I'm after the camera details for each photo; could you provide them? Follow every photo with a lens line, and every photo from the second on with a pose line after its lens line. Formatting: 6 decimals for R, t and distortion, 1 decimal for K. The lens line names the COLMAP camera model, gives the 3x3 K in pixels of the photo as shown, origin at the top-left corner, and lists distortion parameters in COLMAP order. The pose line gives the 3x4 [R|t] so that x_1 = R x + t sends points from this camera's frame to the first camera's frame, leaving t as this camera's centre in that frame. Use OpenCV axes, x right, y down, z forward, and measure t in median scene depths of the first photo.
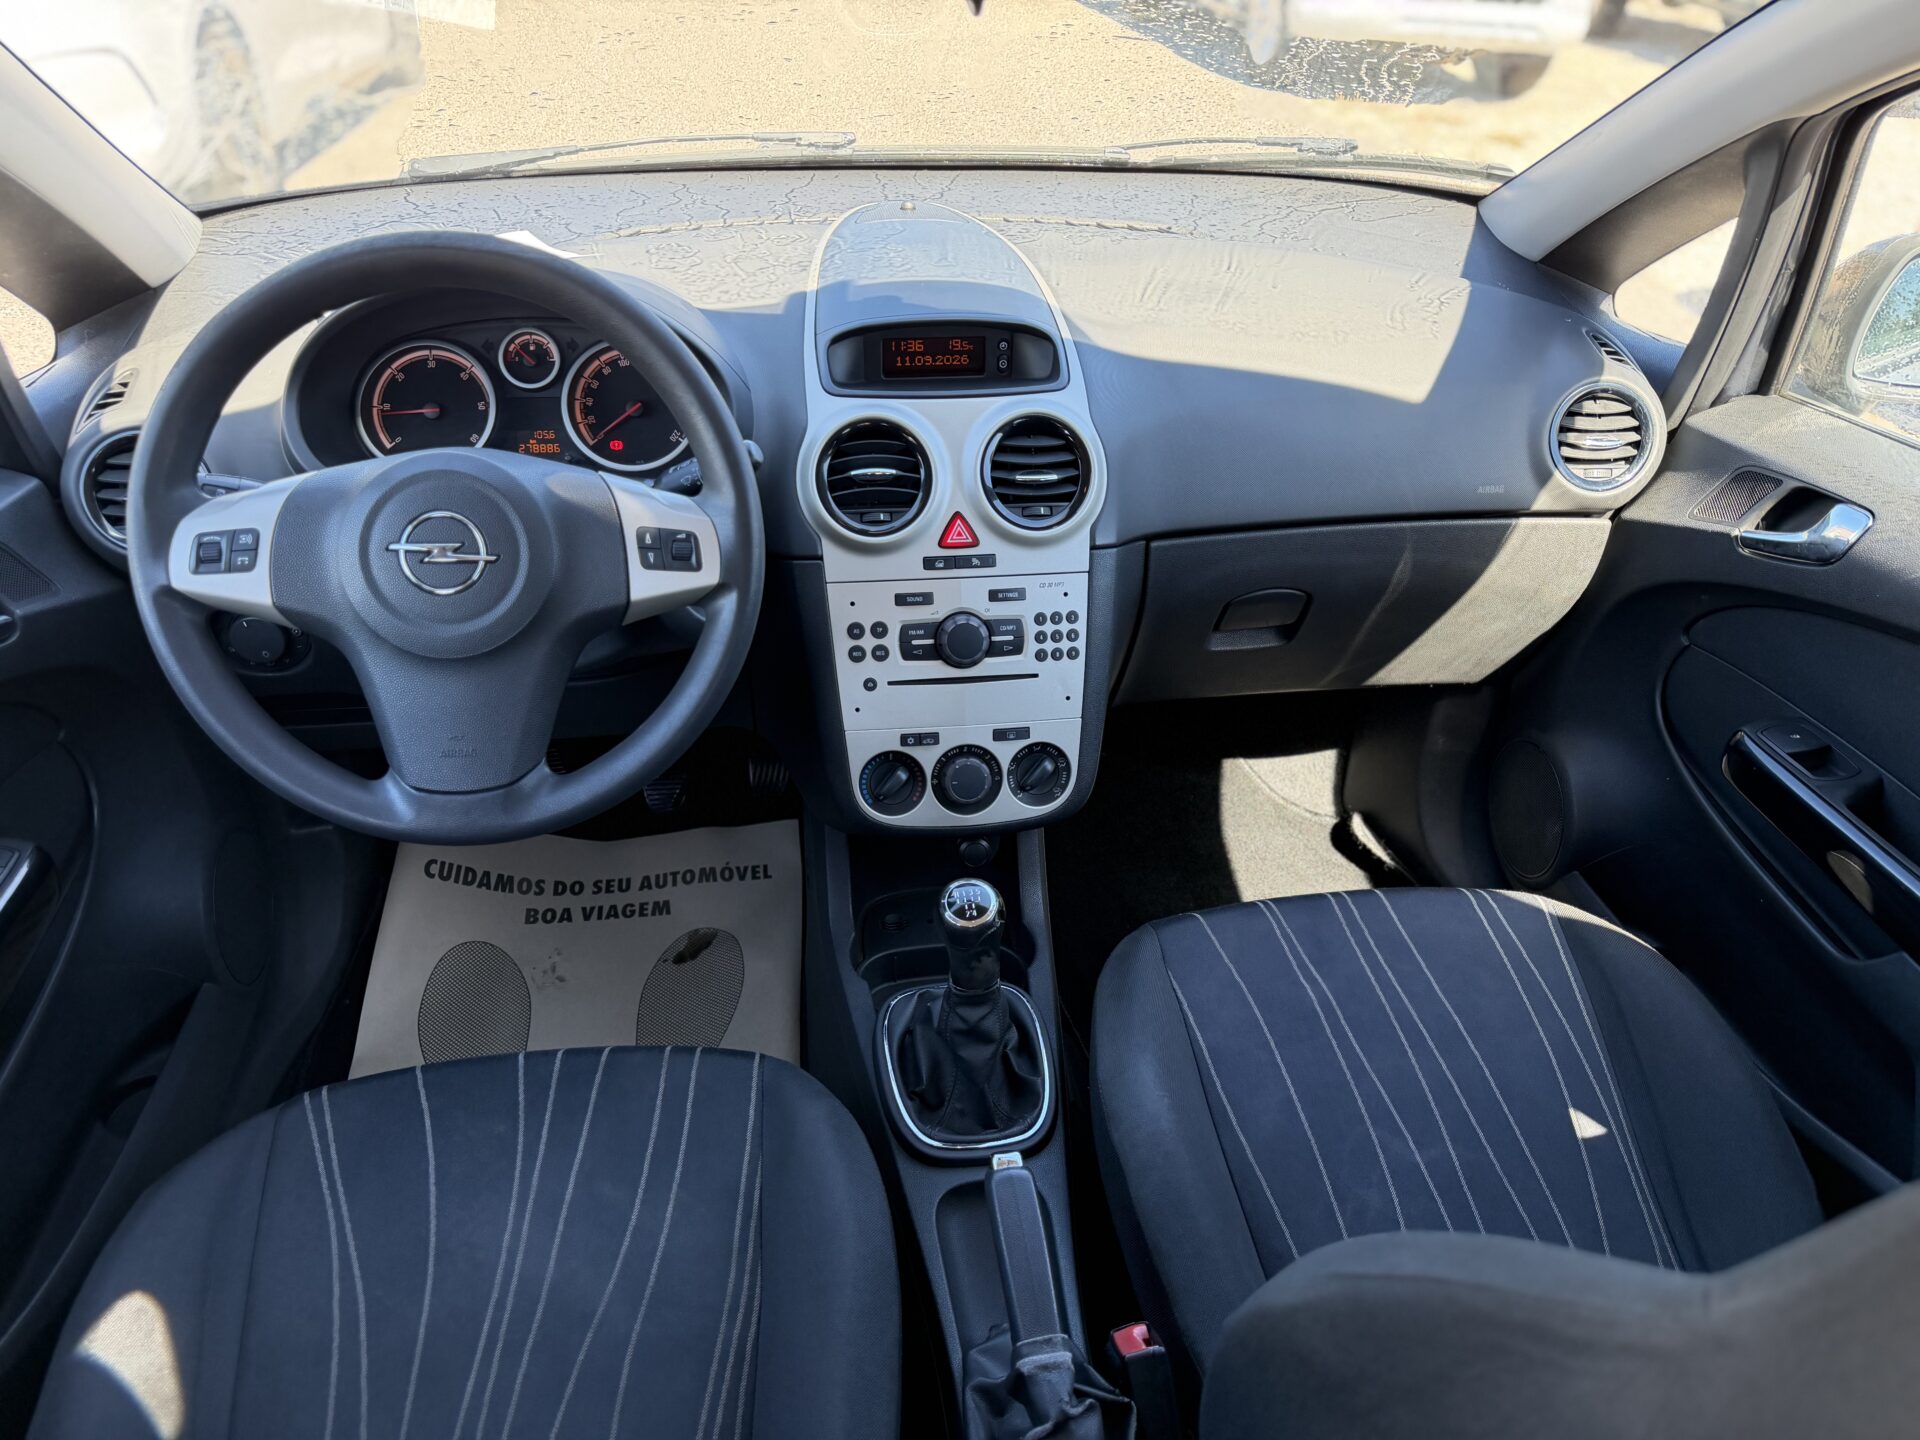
lens RADIAL K [[1333.9, 0, 962.1], [0, 1333.9, 716.1], [0, 0, 1]] dist [0.024738, -0.003631]
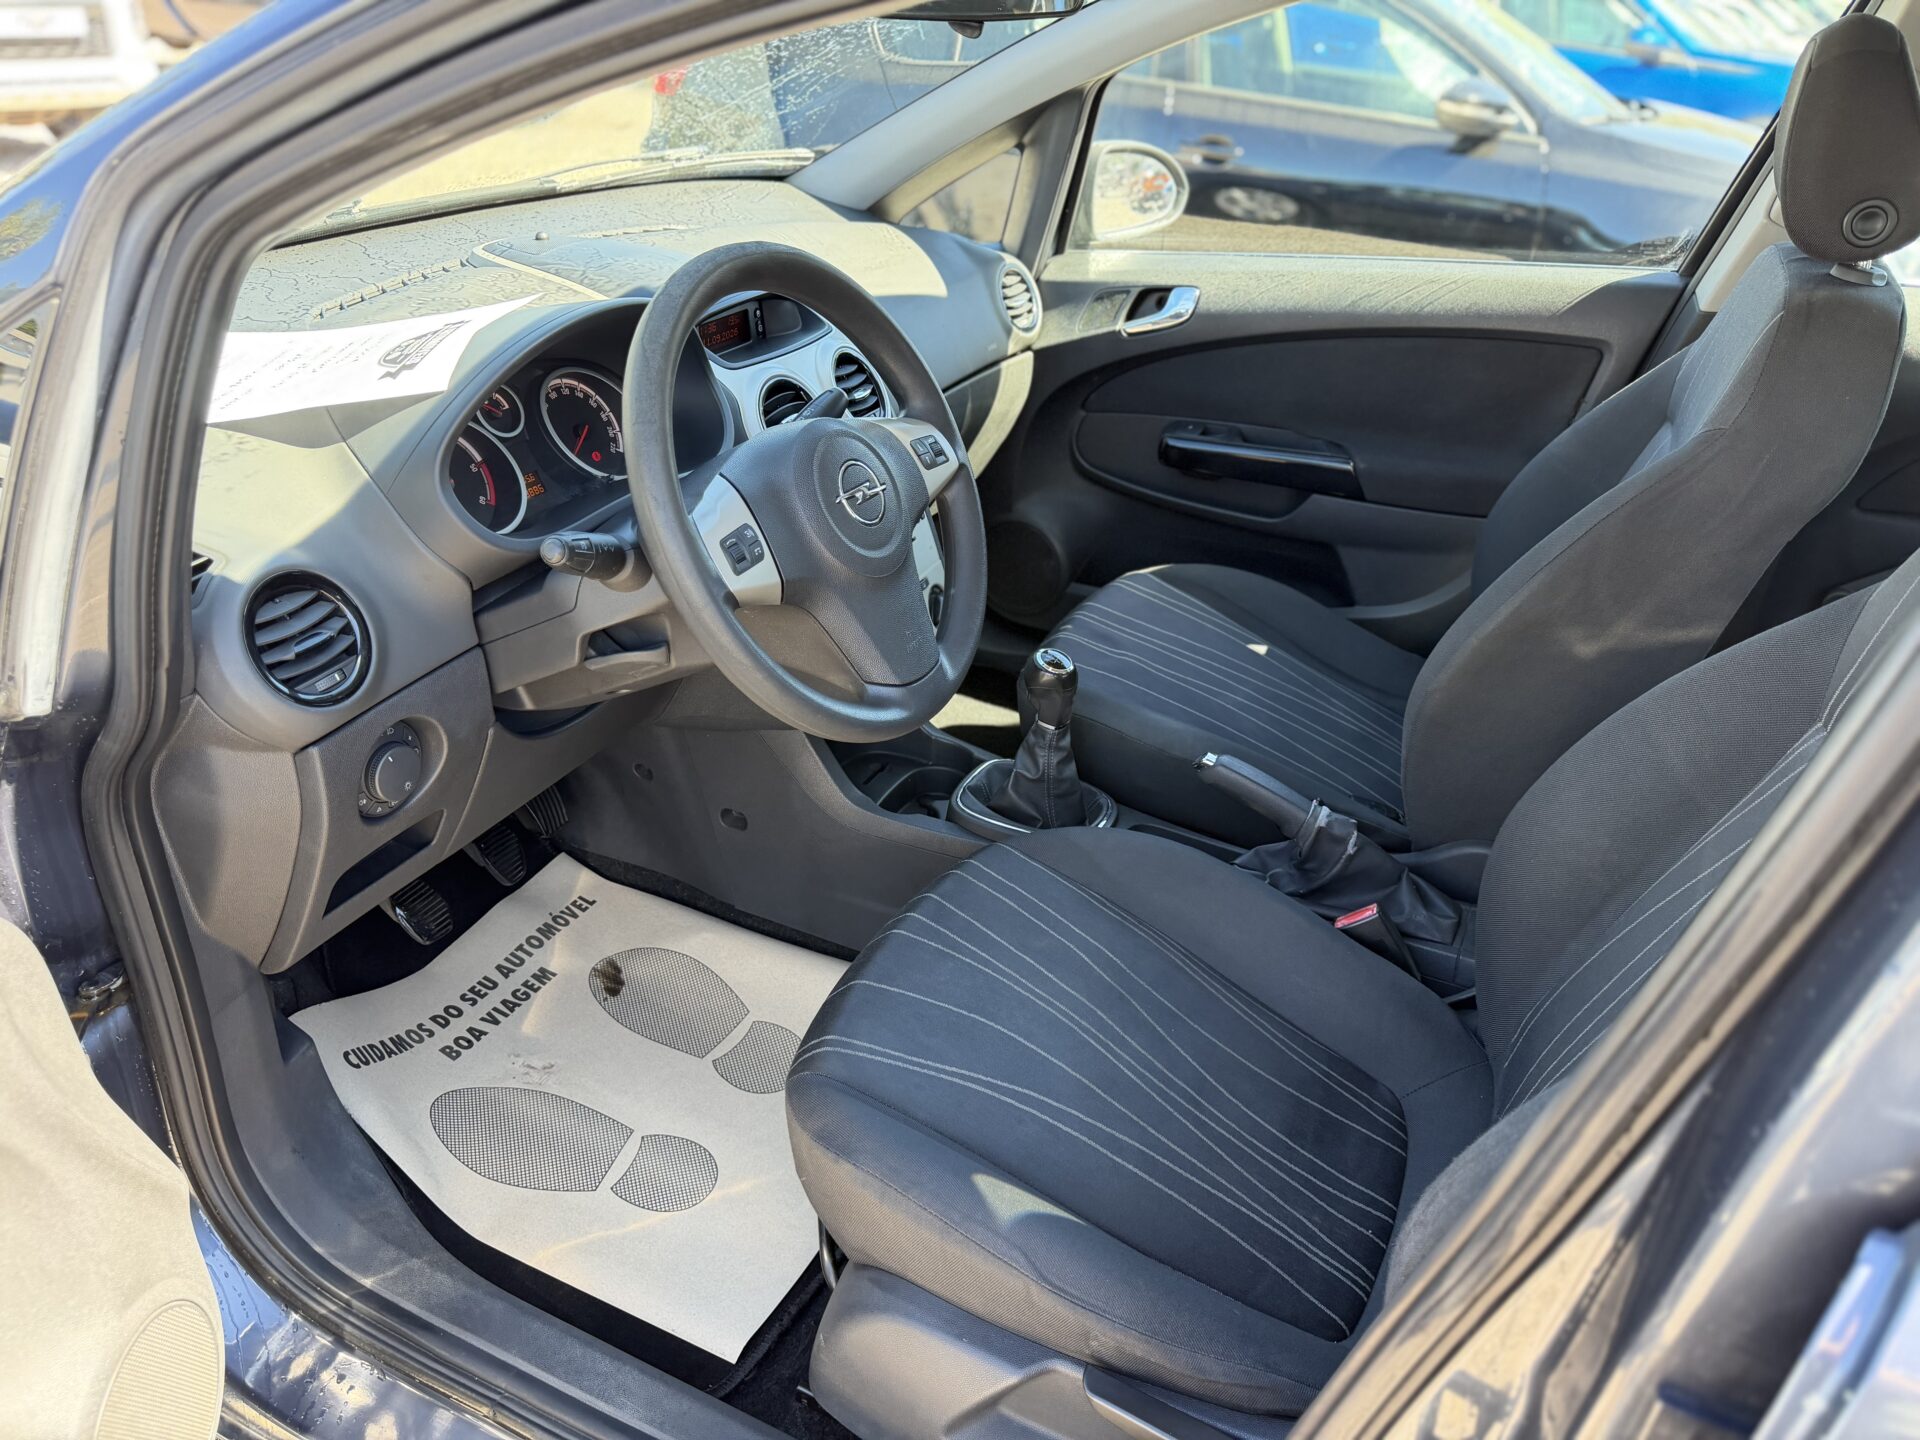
lens RADIAL K [[1333.9, 0, 961.9], [0, 1333.9, 723.1], [0, 0, 1]] dist [0.024738, -0.003631]
pose [[0.571303, -0.420214, 0.705005, -0.683619], [0.439308, 0.882143, 0.169801, -0.053597], [-0.693269, 0.212706, 0.688574, 0.071506]]
